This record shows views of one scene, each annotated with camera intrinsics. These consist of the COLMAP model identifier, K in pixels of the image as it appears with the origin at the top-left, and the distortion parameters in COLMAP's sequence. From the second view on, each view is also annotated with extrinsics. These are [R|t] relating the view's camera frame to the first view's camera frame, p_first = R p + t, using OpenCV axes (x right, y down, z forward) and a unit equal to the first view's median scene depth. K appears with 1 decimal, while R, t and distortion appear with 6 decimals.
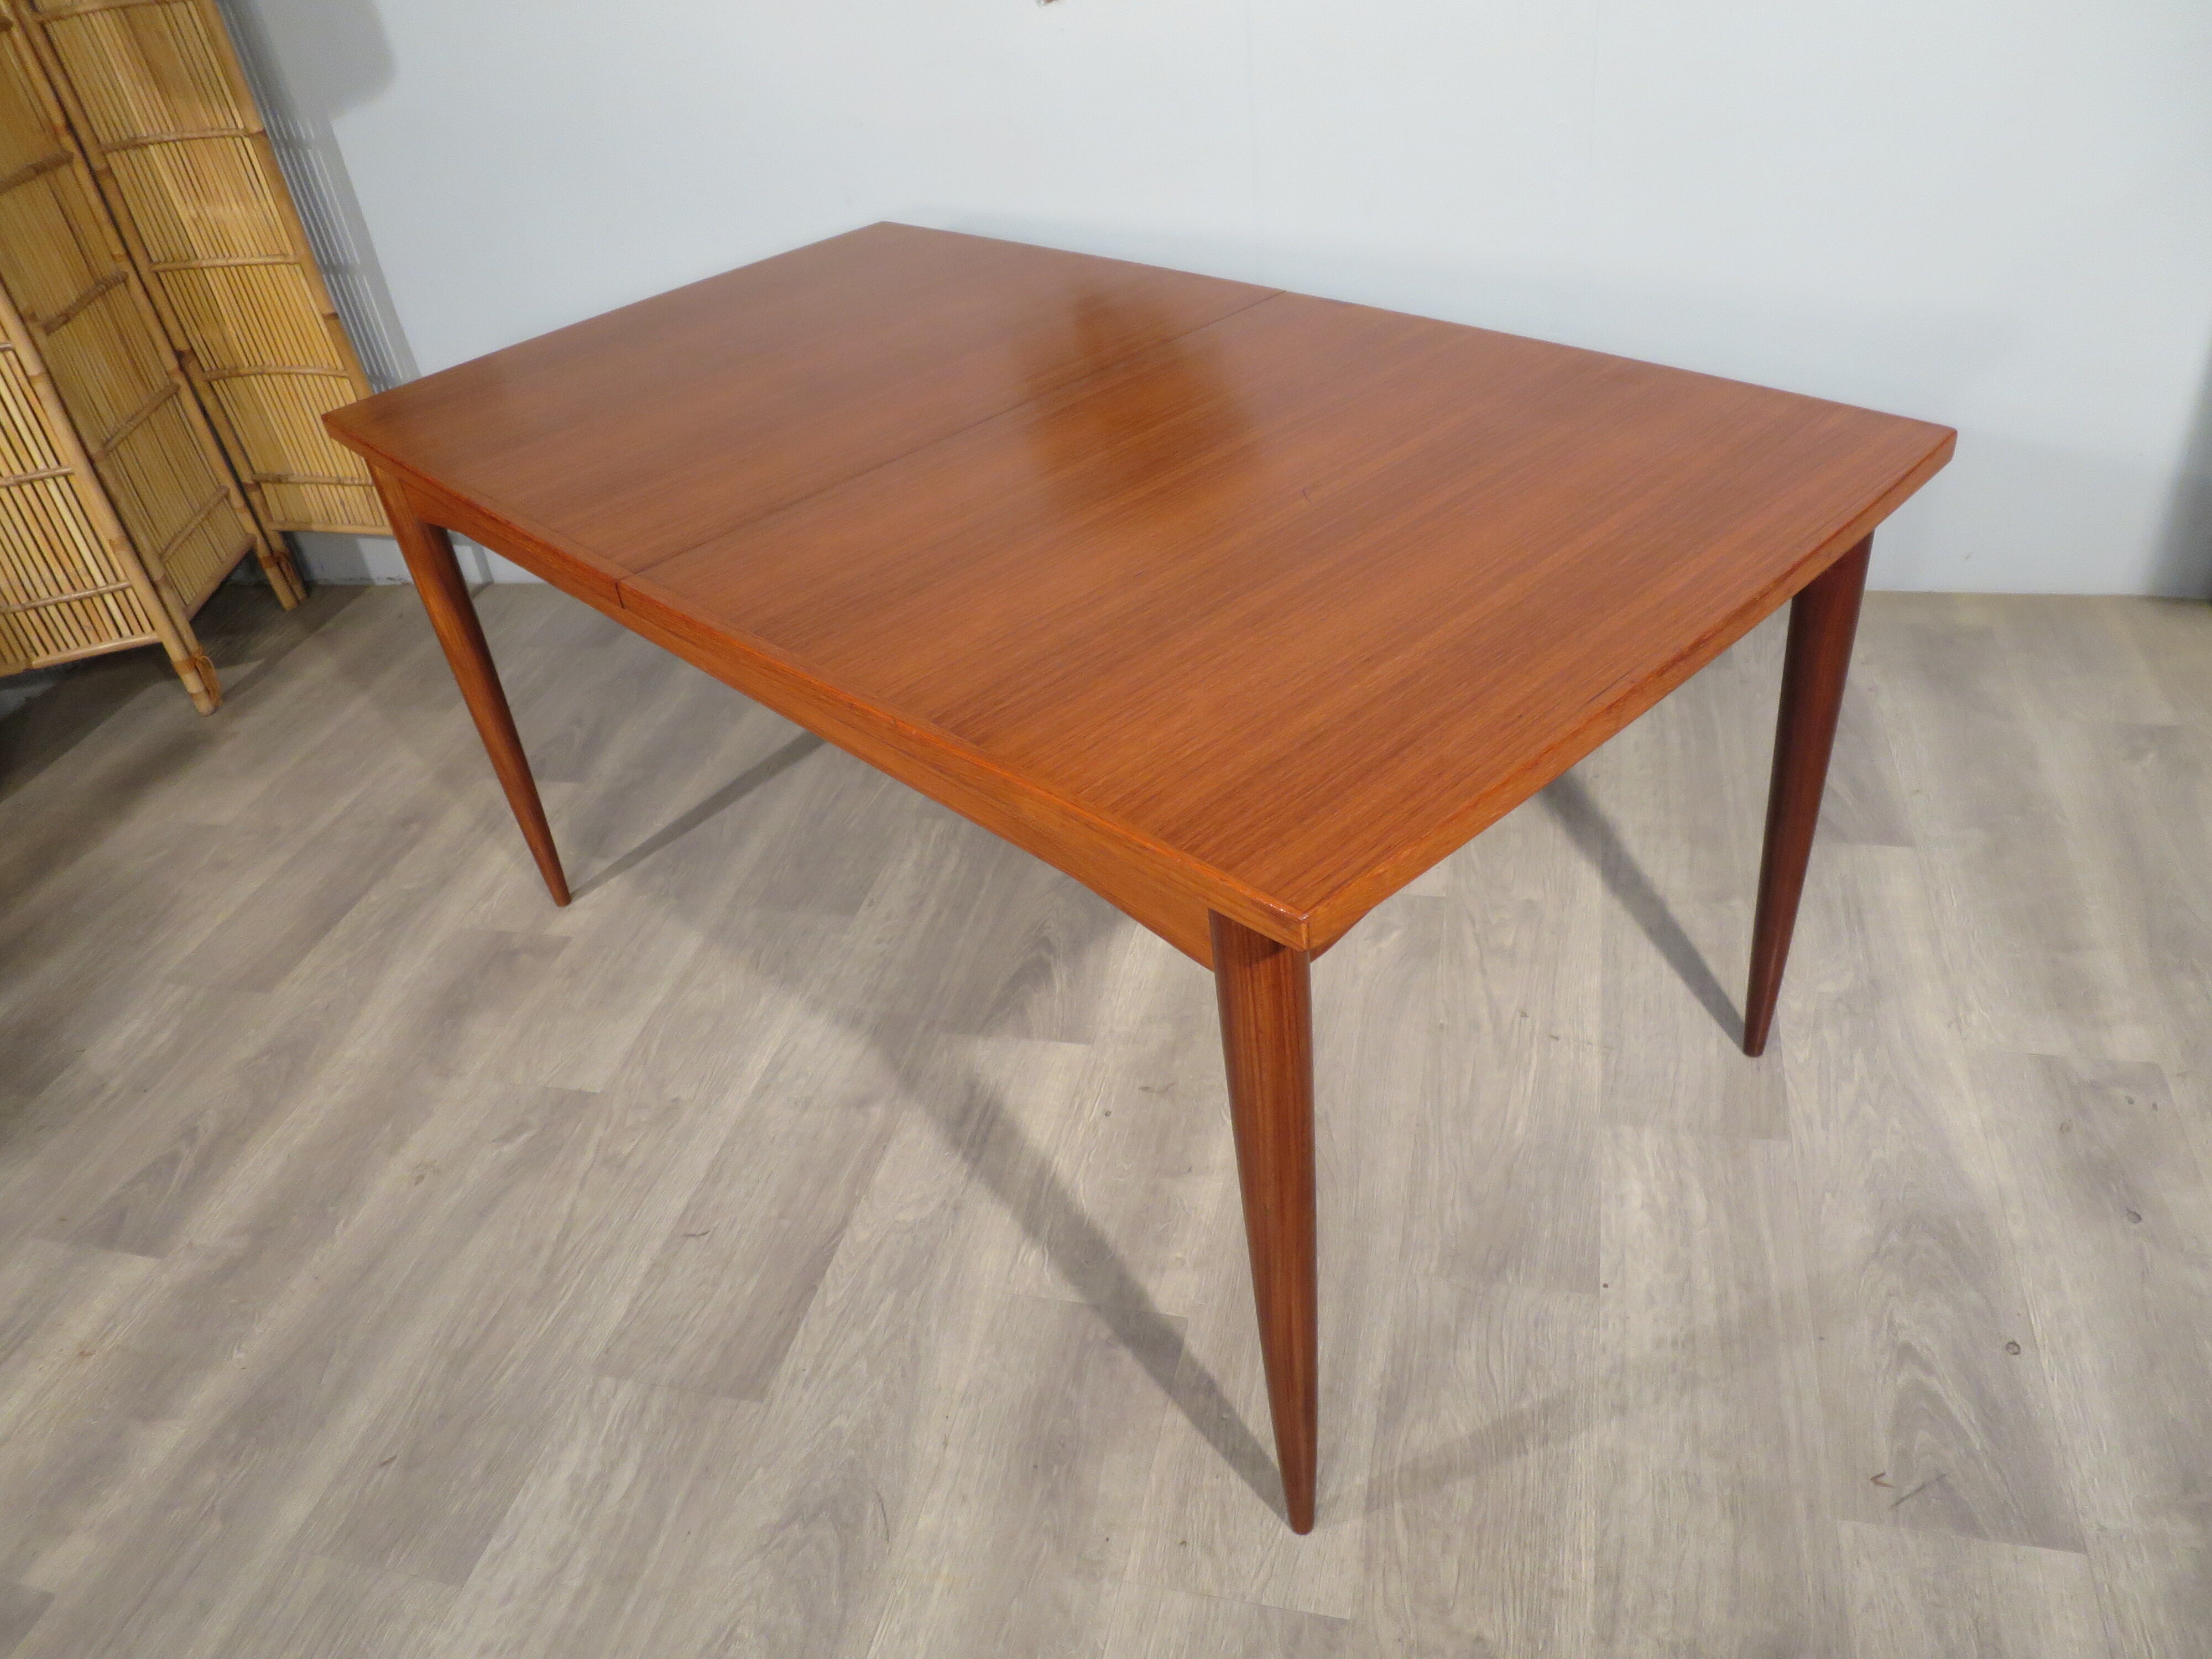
lens RADIAL K [[1598.2, 0, 1098.0], [0, 1598.2, 823.9], [0, 0, 1]] dist [-0.050718, 0.009993]
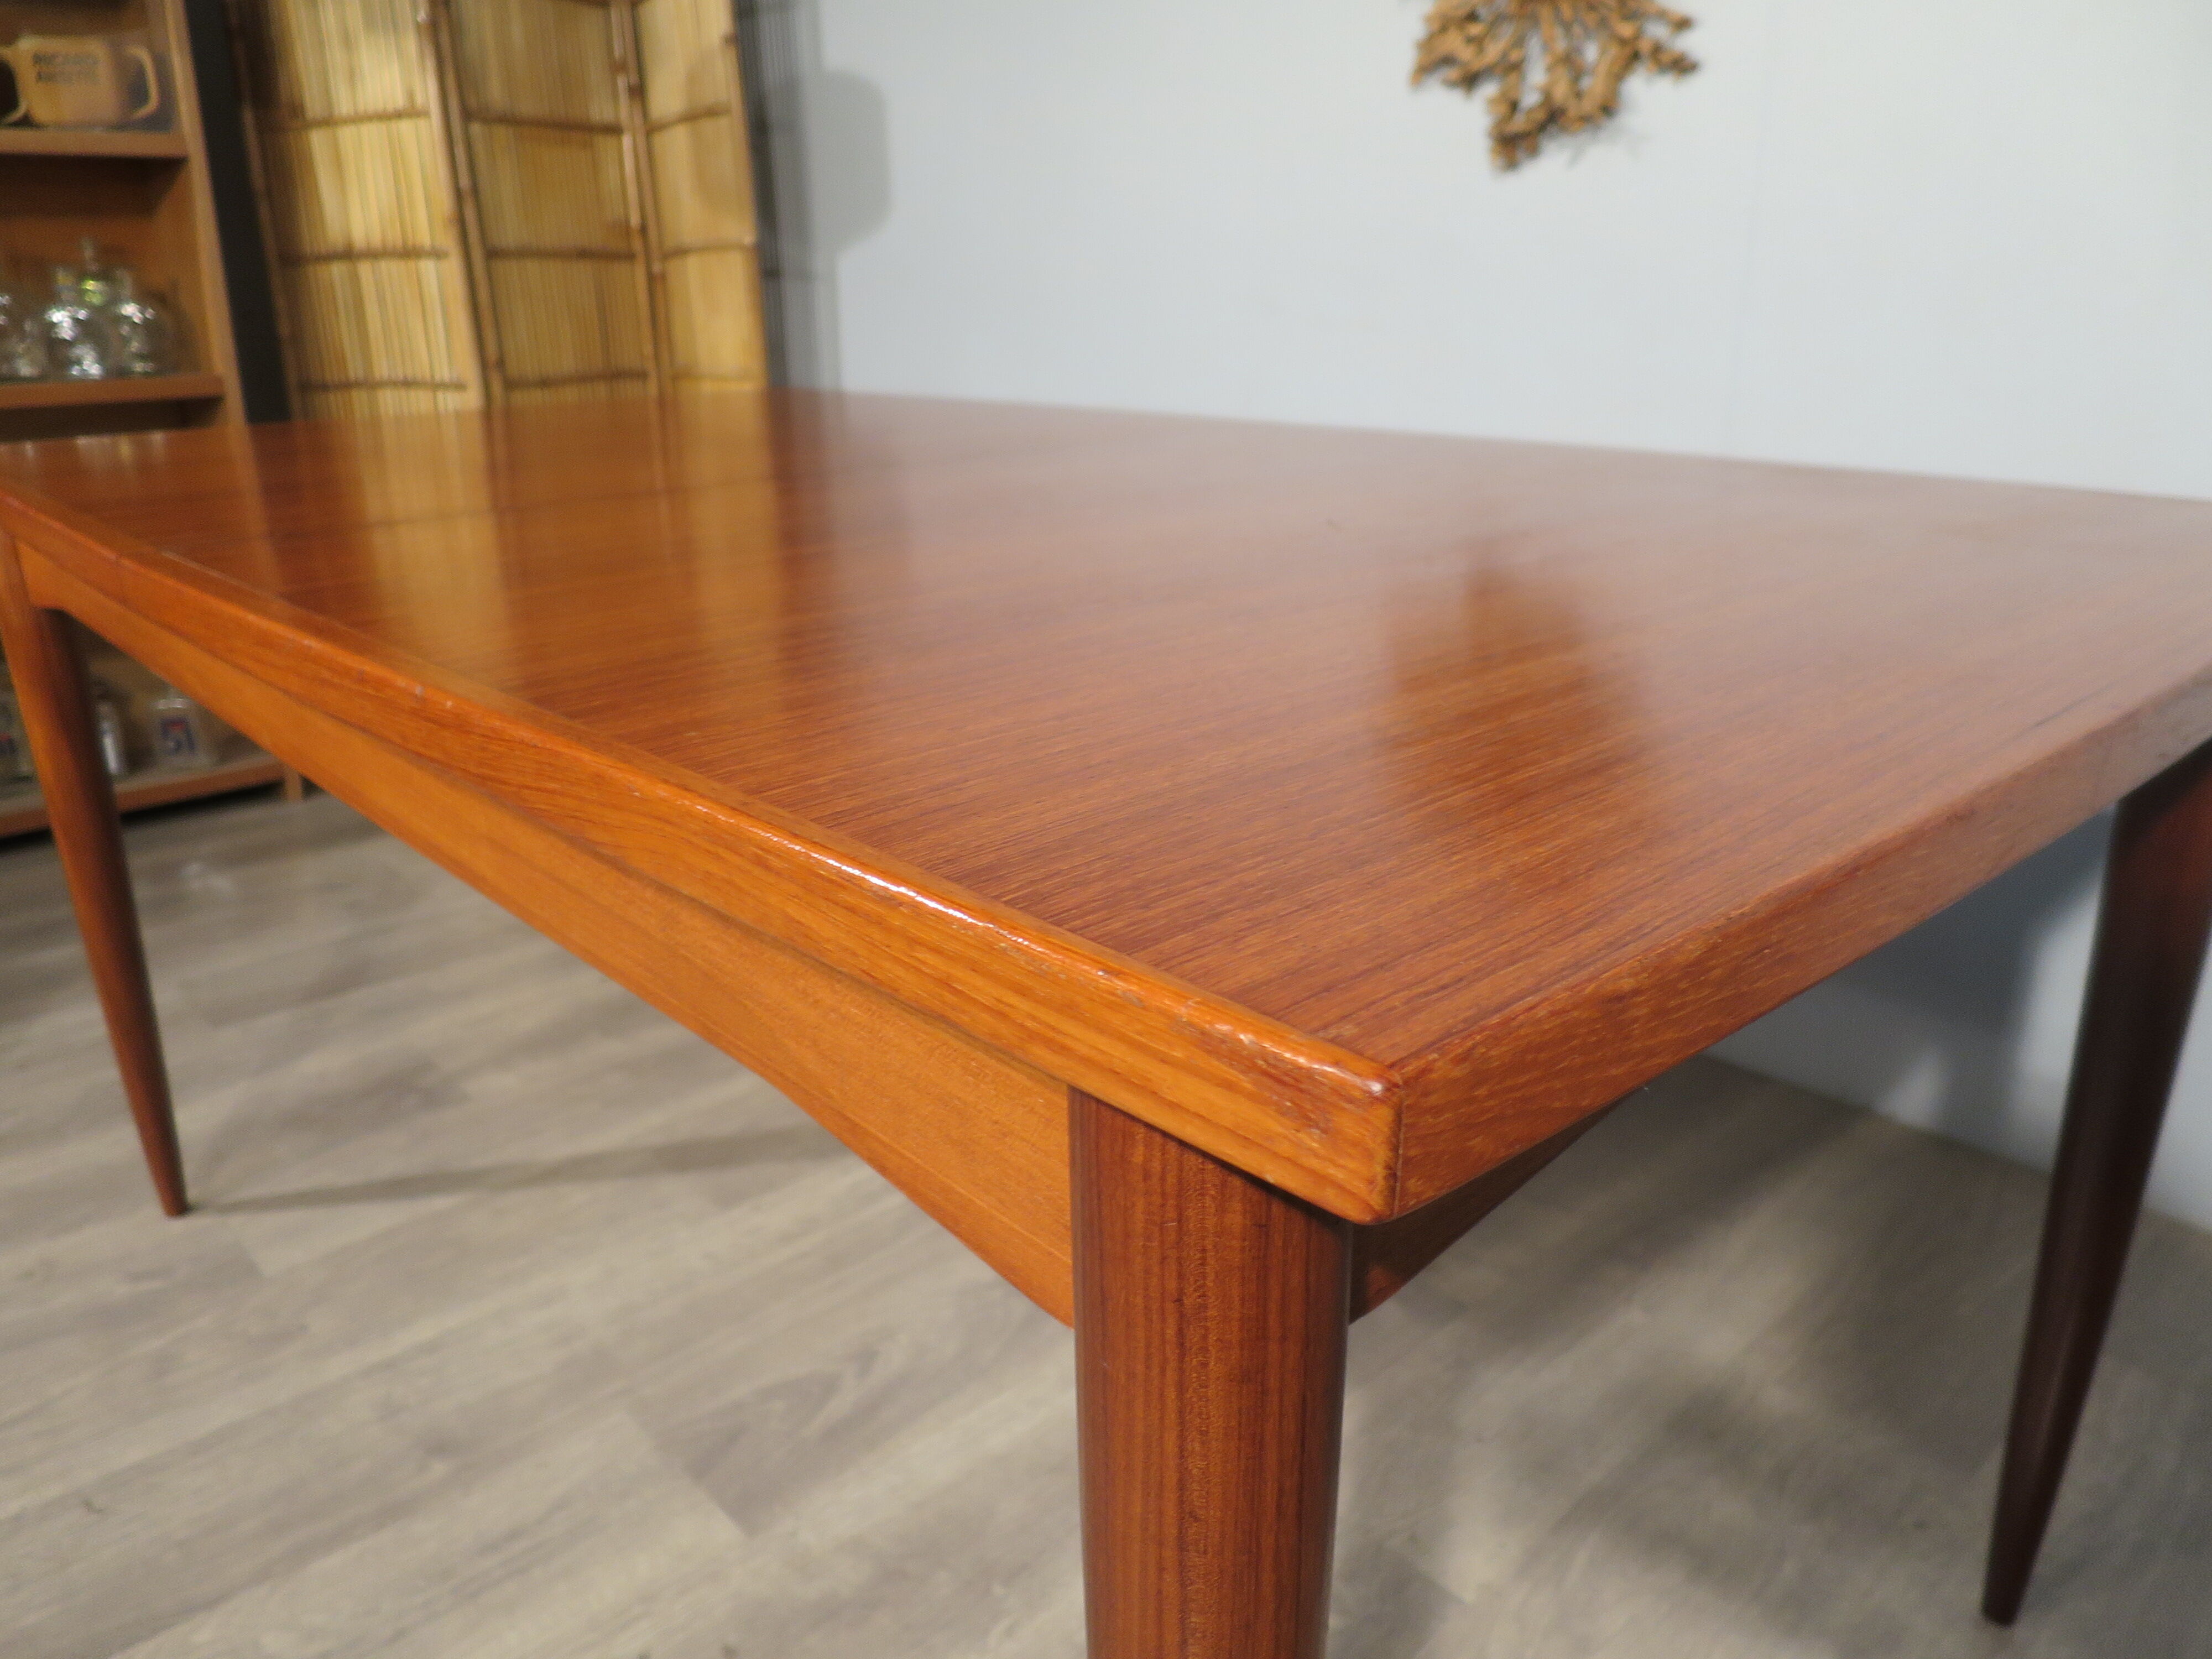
lens RADIAL K [[1598.2, 0, 1115.0], [0, 1598.2, 821.6], [0, 0, 1]] dist [-0.050718, 0.009993]
pose [[0.838420, 0.277340, -0.469184, 0.359032], [-0.383210, 0.912109, -0.145627, -0.083613], [0.387559, 0.301892, 0.871010, 0.518388]]
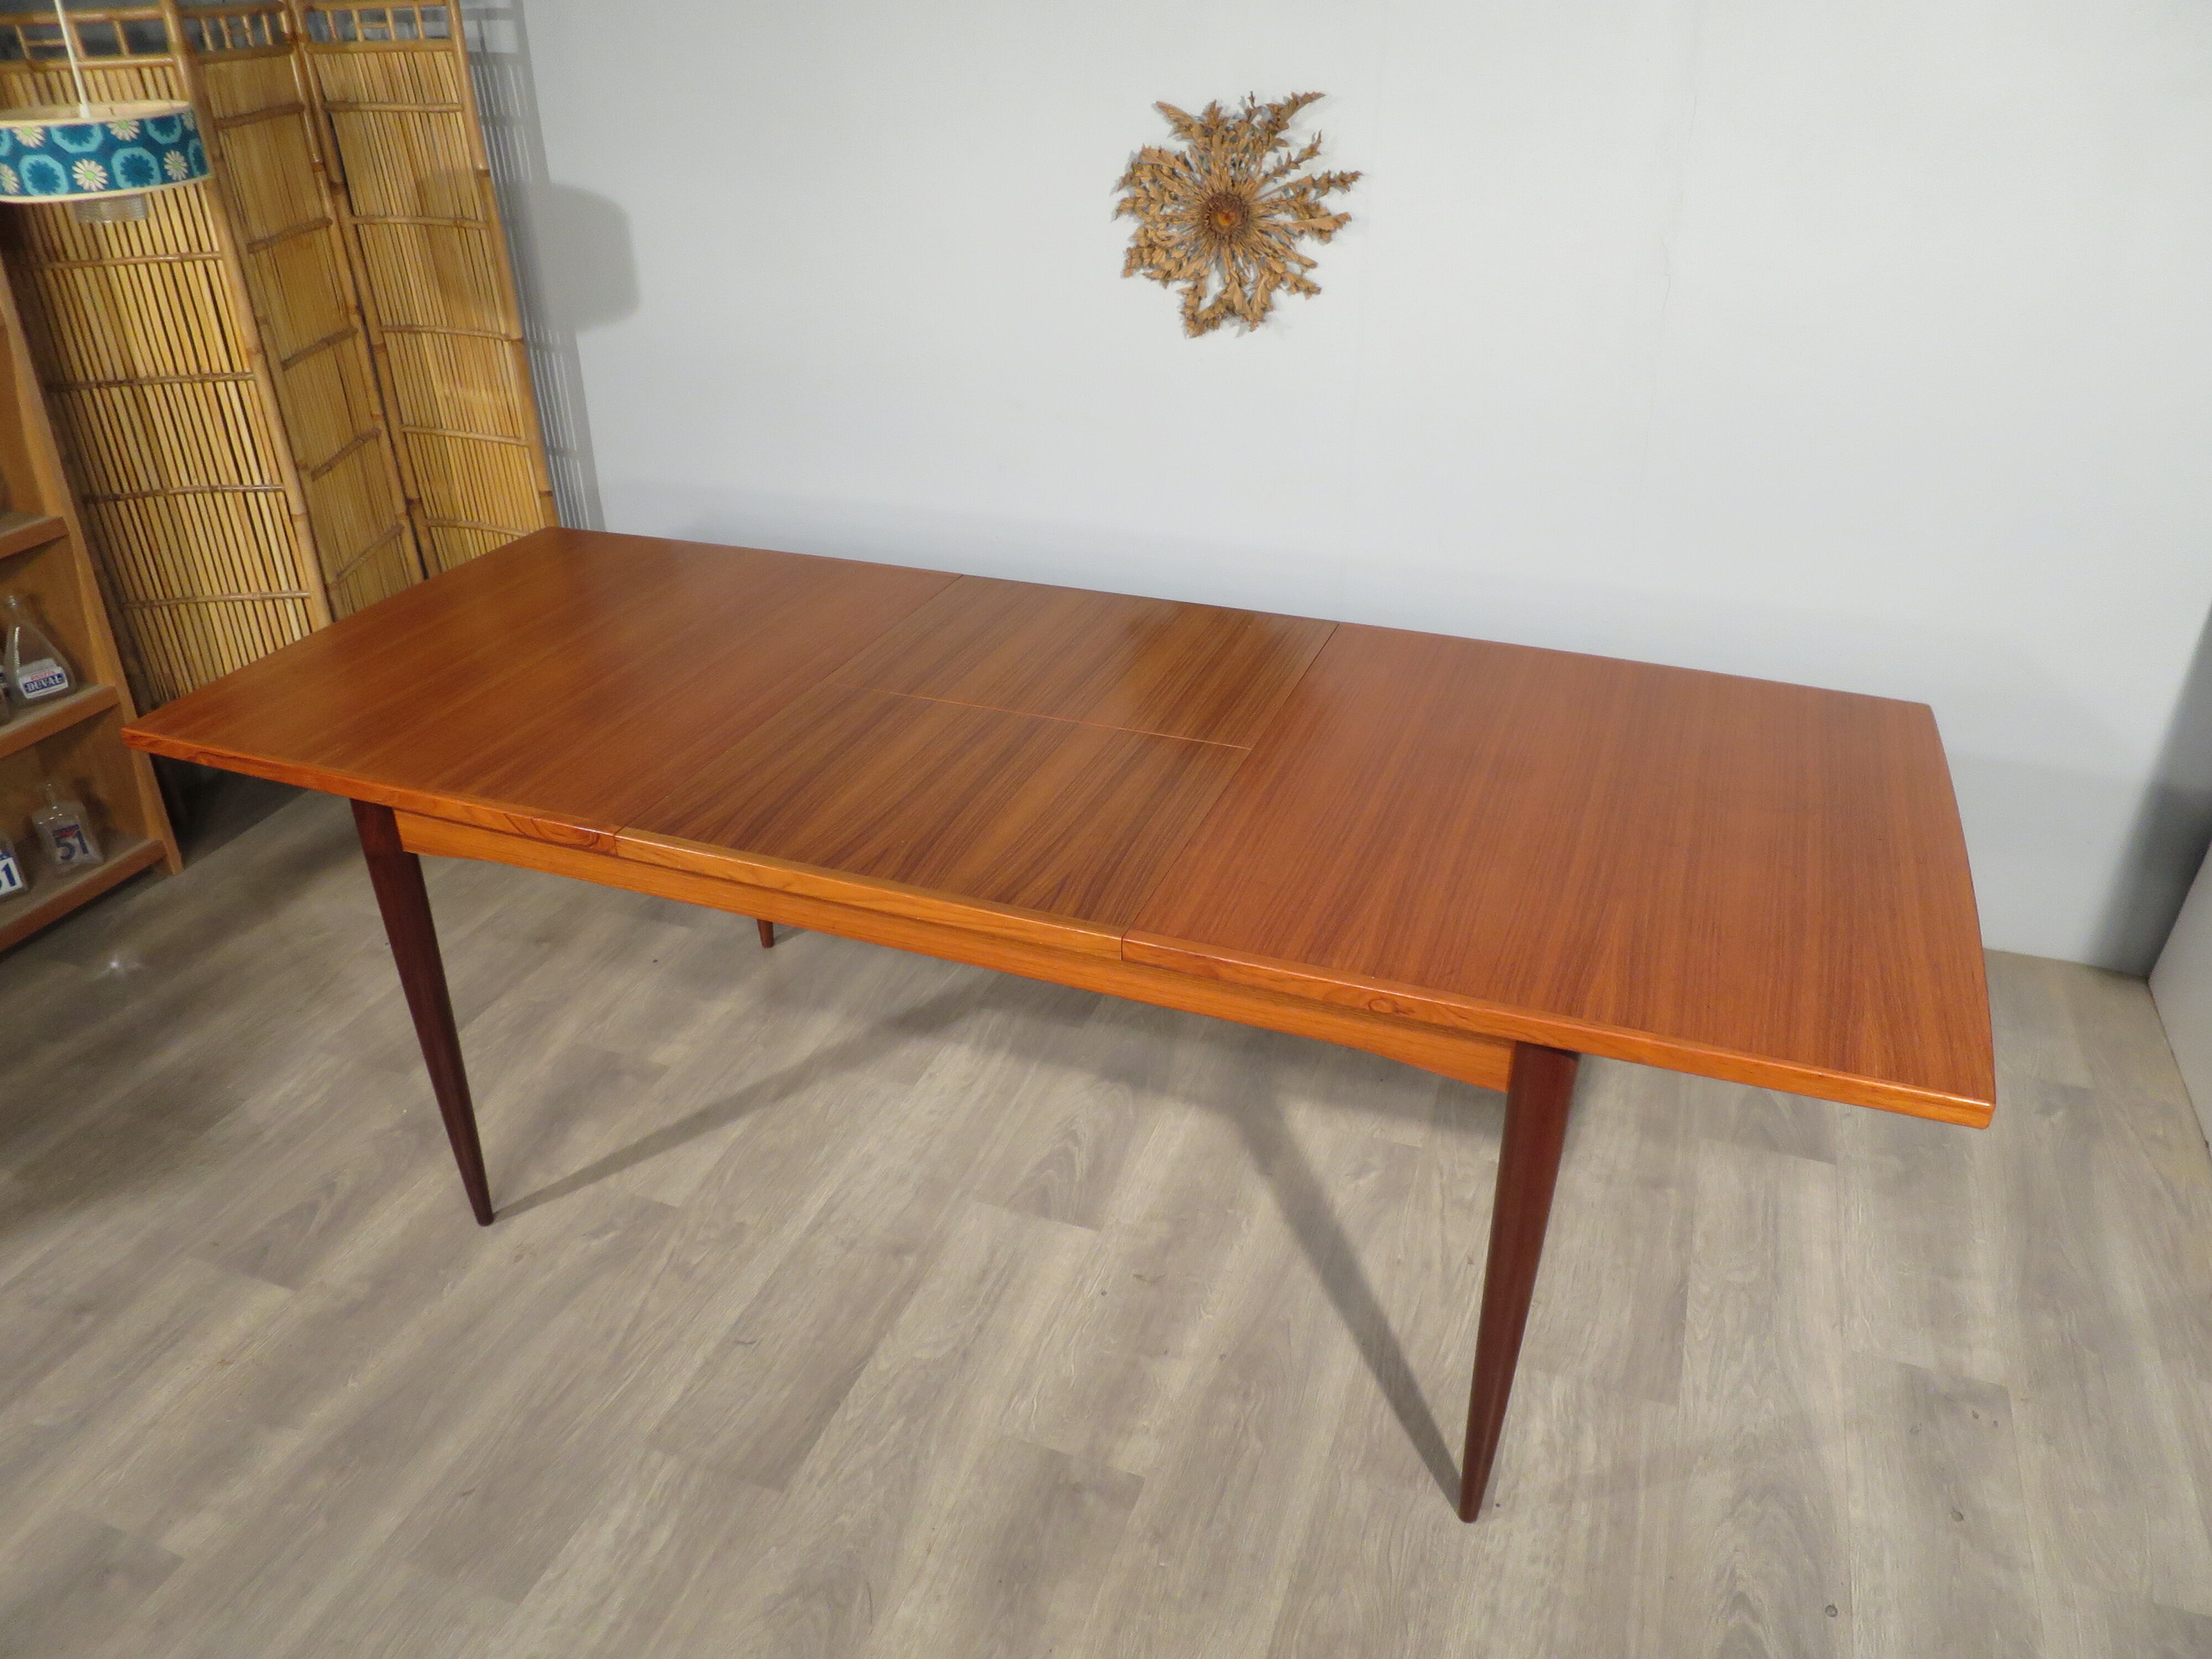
lens RADIAL K [[1598.2, 0, 1102.5], [0, 1598.2, 809.6], [0, 0, 1]] dist [-0.050718, 0.009993]
pose [[0.988827, 0.143143, -0.041620, 0.002836], [-0.146900, 0.983153, -0.108766, -0.043634], [0.025349, 0.113664, 0.993196, -0.218405]]
